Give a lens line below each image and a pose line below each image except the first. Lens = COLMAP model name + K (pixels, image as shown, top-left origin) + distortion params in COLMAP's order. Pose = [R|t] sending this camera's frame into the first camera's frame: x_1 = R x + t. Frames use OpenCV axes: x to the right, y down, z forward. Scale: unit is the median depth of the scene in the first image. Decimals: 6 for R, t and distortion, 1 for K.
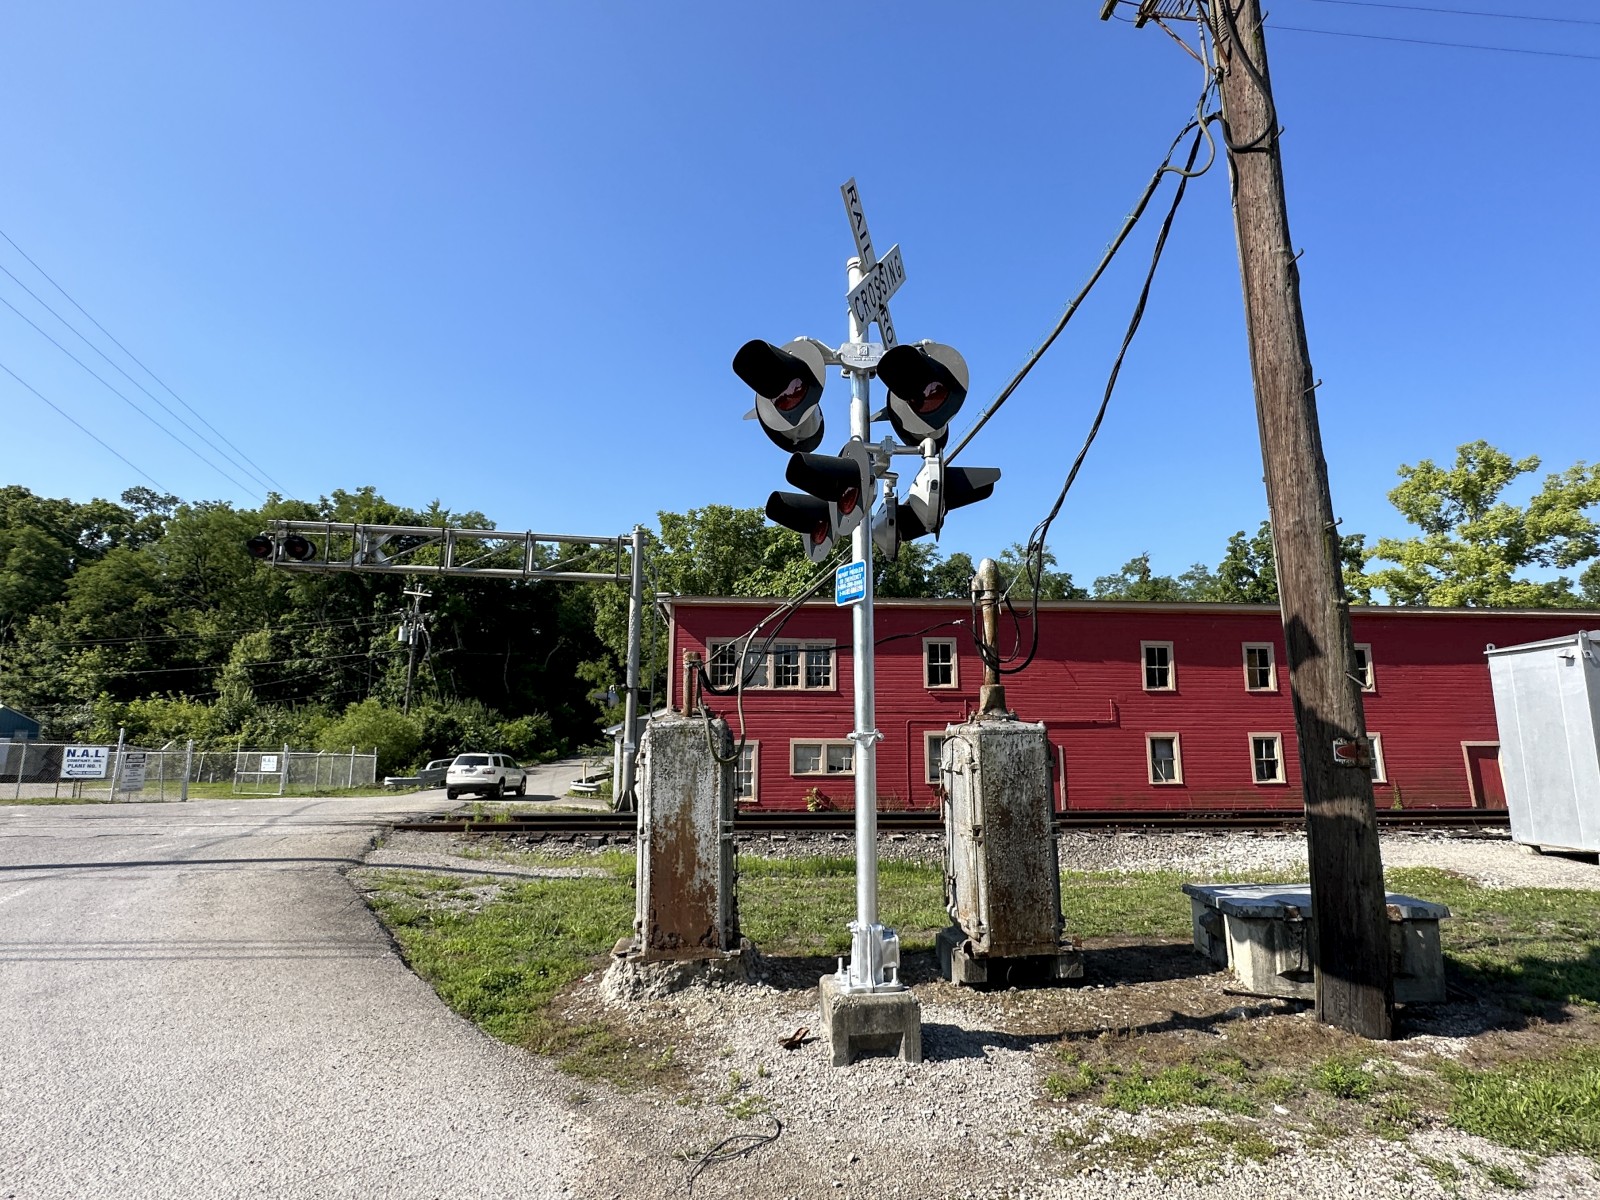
lens RADIAL K [[829.5, 0, 800.0], [0, 829.5, 600.0], [0, 0, 1]] dist [0.002942, -0.000372]
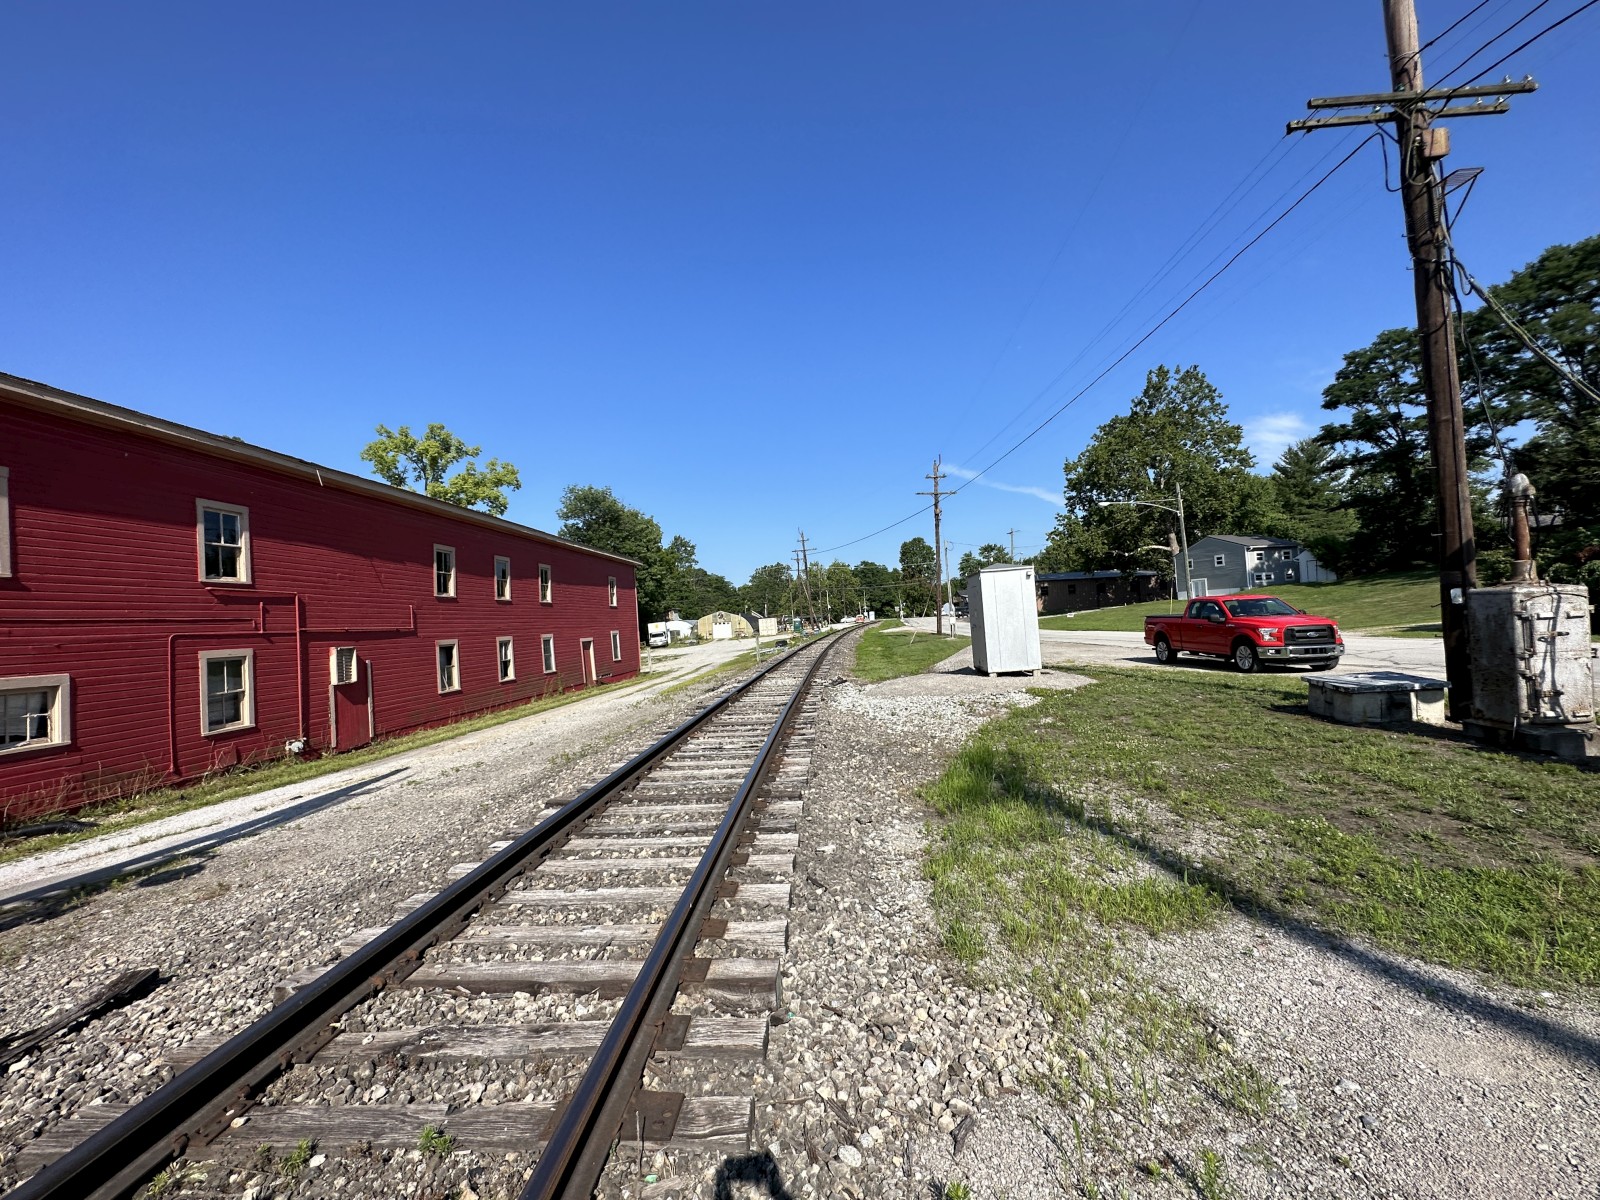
lens RADIAL K [[639.8, 0, 800.0], [0, 639.8, 600.0], [0, 0, 1]] dist [-0.001672, -0.000225]
pose [[0.139612, 0.024705, 0.989898, -0.653995], [-0.107645, 0.994143, -0.009629, 0.199402], [-0.984338, -0.105214, 0.141454, 1.291364]]
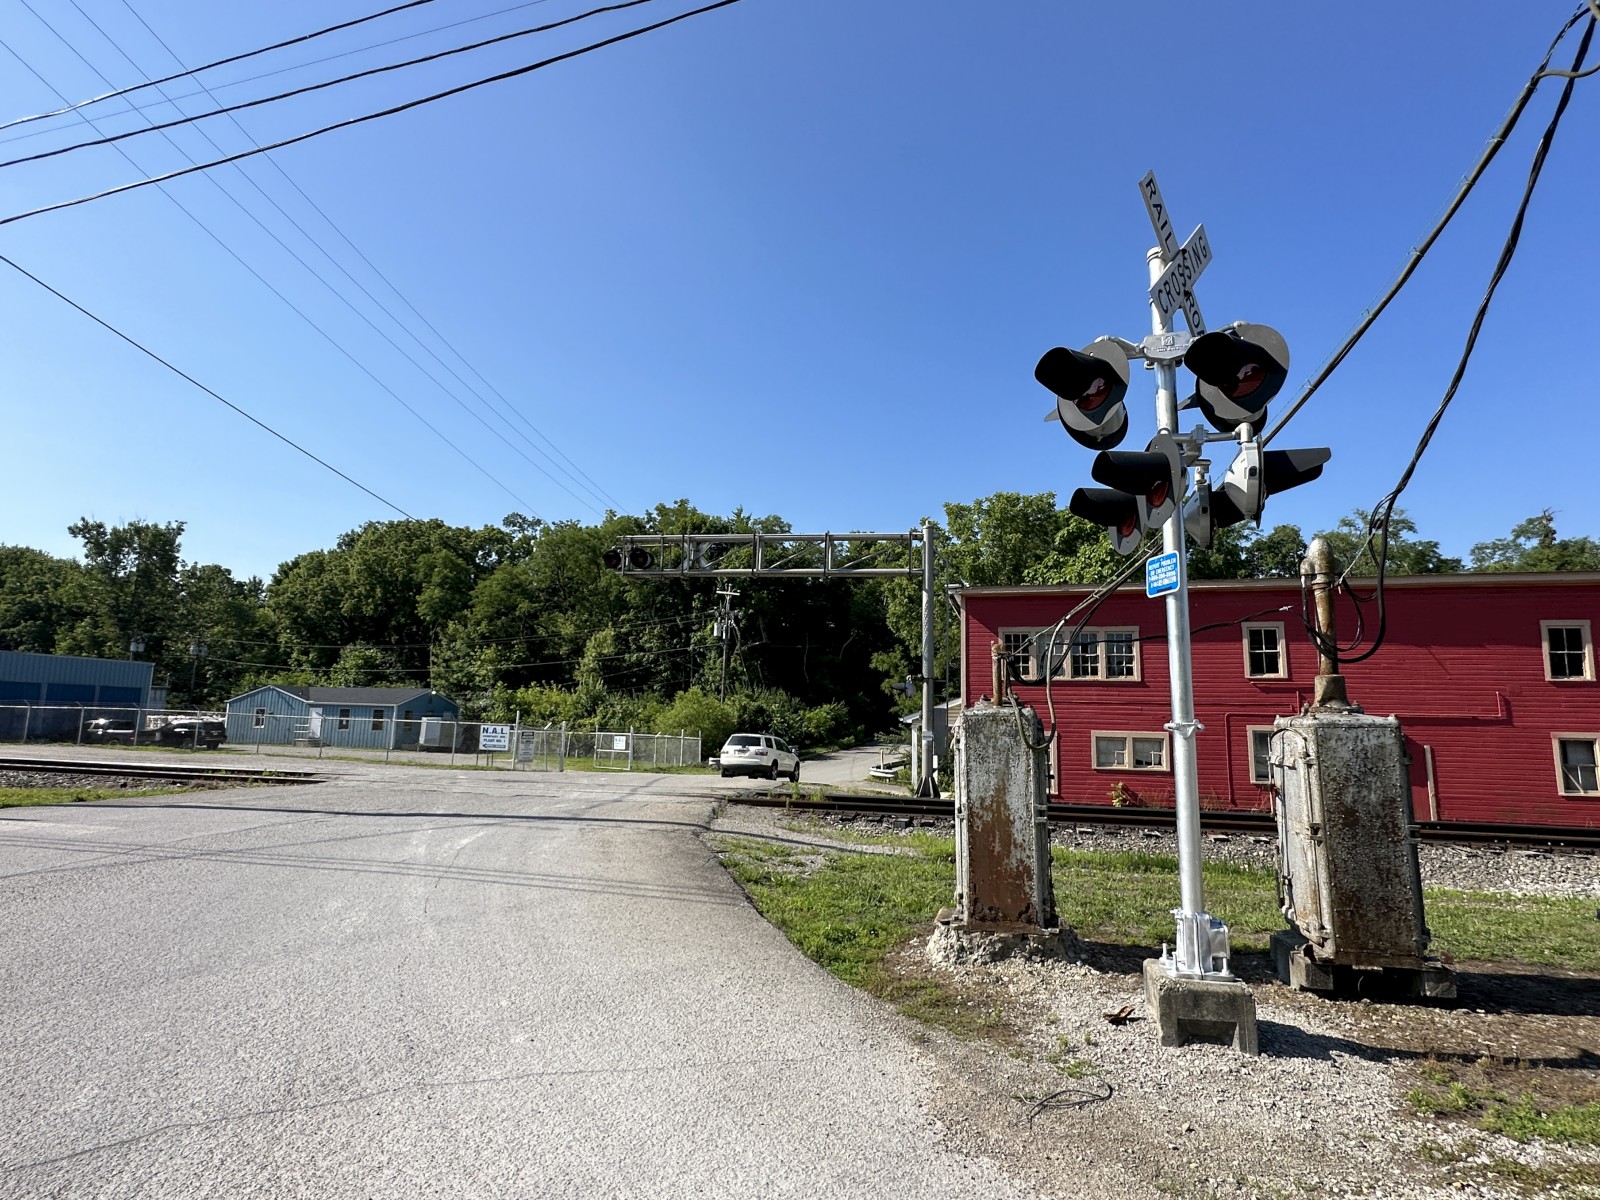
lens RADIAL K [[829.5, 0, 800.0], [0, 829.5, 600.0], [0, 0, 1]] dist [0.002942, -0.000372]
pose [[0.942006, -0.032505, -0.334018, -0.008623], [0.036486, 0.999318, 0.005650, -0.005359], [0.333606, -0.017509, 0.942550, -0.046555]]
